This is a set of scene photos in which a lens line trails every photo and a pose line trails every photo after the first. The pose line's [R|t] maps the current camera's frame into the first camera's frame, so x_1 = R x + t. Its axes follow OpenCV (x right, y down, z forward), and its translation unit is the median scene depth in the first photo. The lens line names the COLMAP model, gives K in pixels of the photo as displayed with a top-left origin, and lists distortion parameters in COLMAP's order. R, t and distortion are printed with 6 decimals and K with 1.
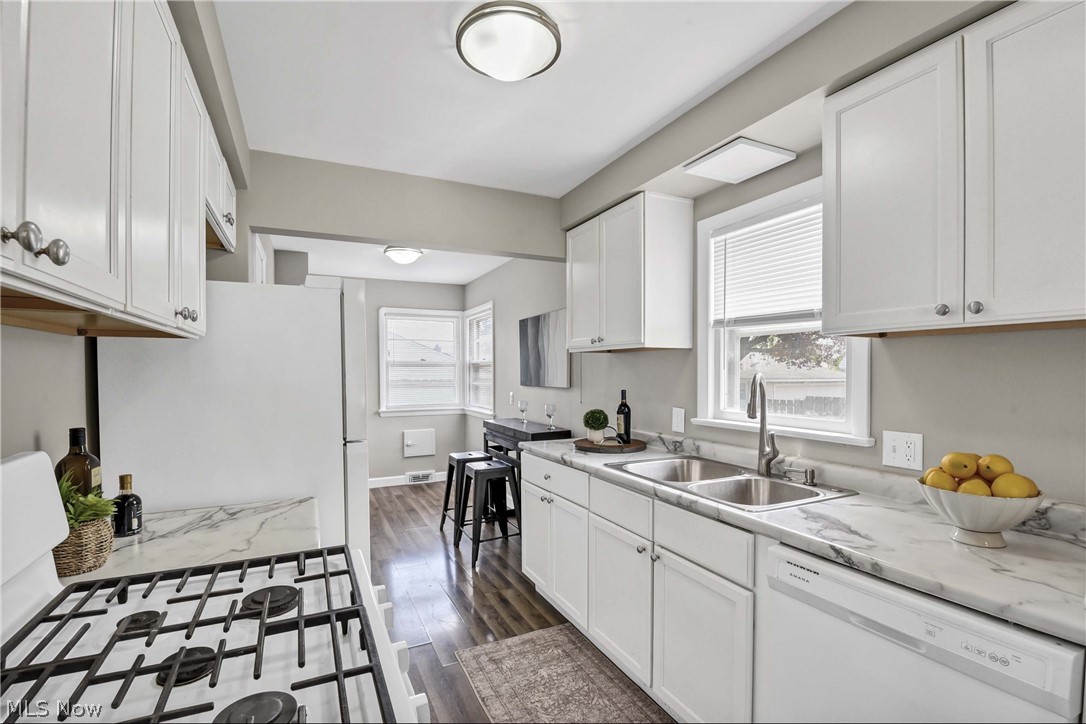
lens RADIAL K [[491.6, 0, 551.8], [0, 491.6, 375.4], [0, 0, 1]] dist [-0.009143, -0.006255]
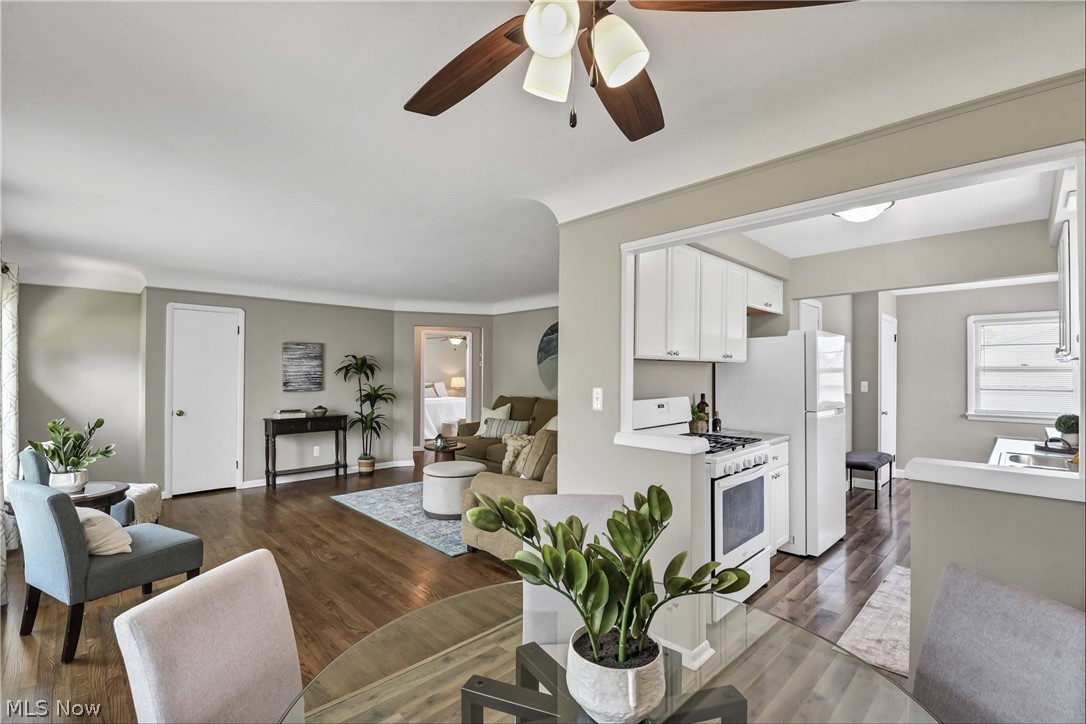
lens RADIAL K [[491.6, 0, 538.3], [0, 491.6, 364.8], [0, 0, 1]] dist [-0.009143, -0.006255]
pose [[0.319288, -0.009750, -0.947608, 0.391559], [-0.016109, 0.999747, -0.015715, -0.002219], [0.947521, 0.020282, 0.319050, -0.235431]]
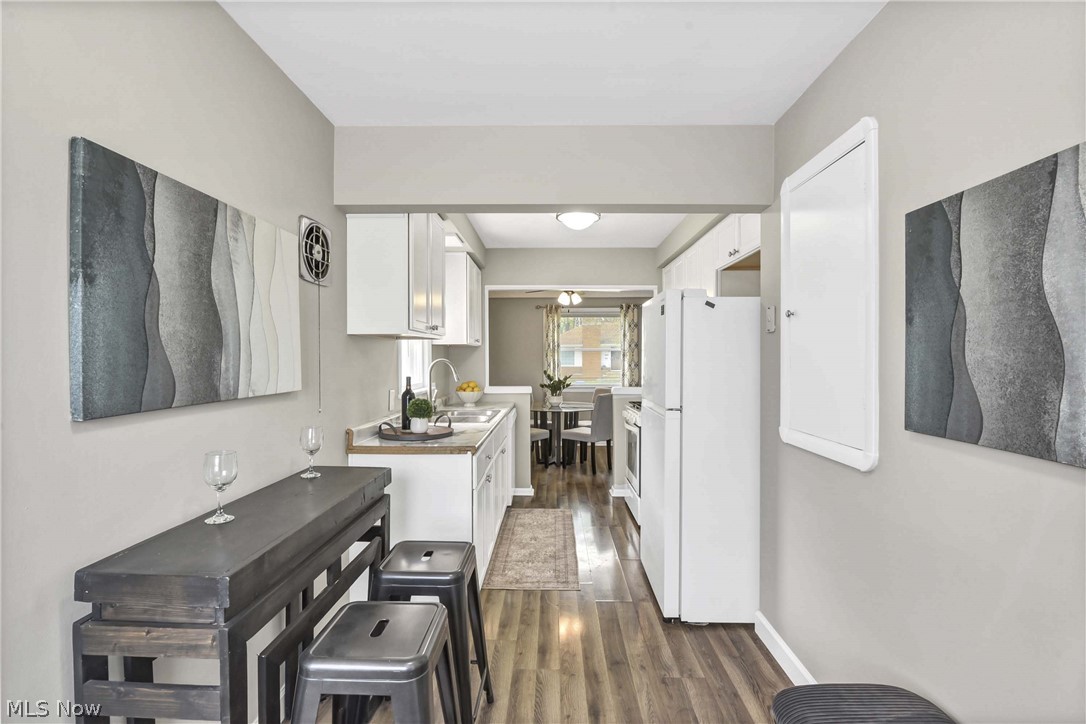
lens RADIAL K [[521.6, 0, 539.2], [0, 521.6, 363.1], [0, 0, 1]] dist [-0.005461, 0.000240]
pose [[-0.884681, 0.000040, 0.466196, -0.318520], [0.008914, 0.999819, 0.016830, -0.007683], [-0.466111, 0.019045, -0.884521, 0.976701]]
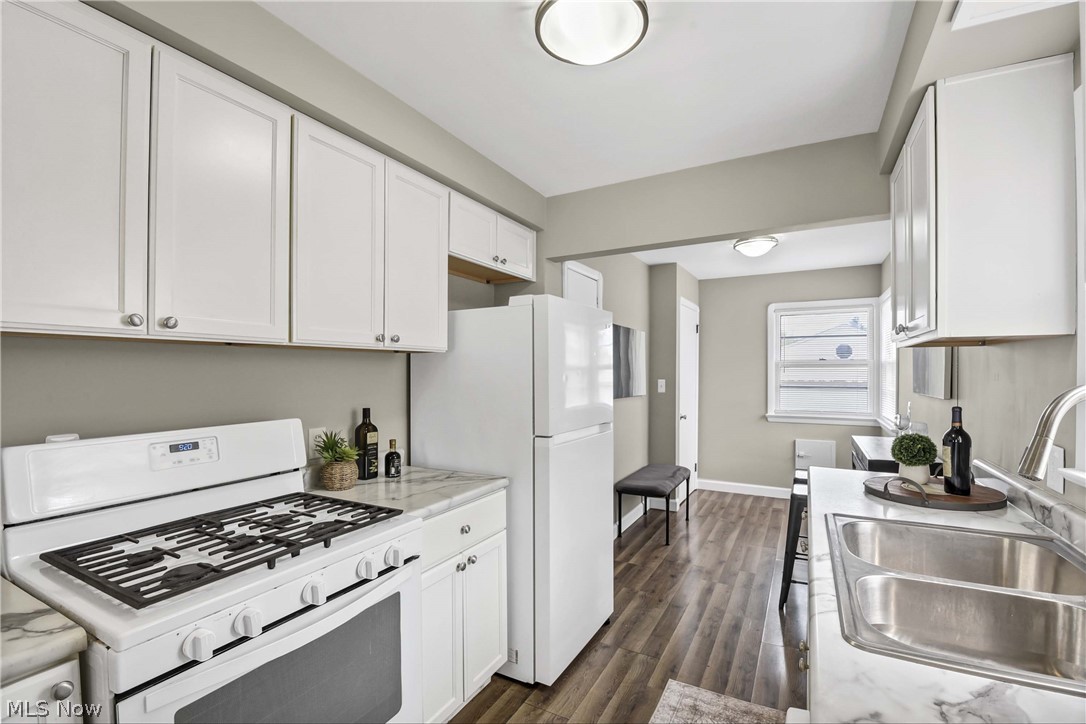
lens RADIAL K [[491.6, 0, 533.0], [0, 491.6, 374.6], [0, 0, 1]] dist [-0.009143, -0.006255]
pose [[0.568926, 0.007191, -0.822357, 0.183774], [-0.007639, 0.999965, 0.003459, -0.004786], [0.822353, 0.004314, 0.568961, 0.116860]]
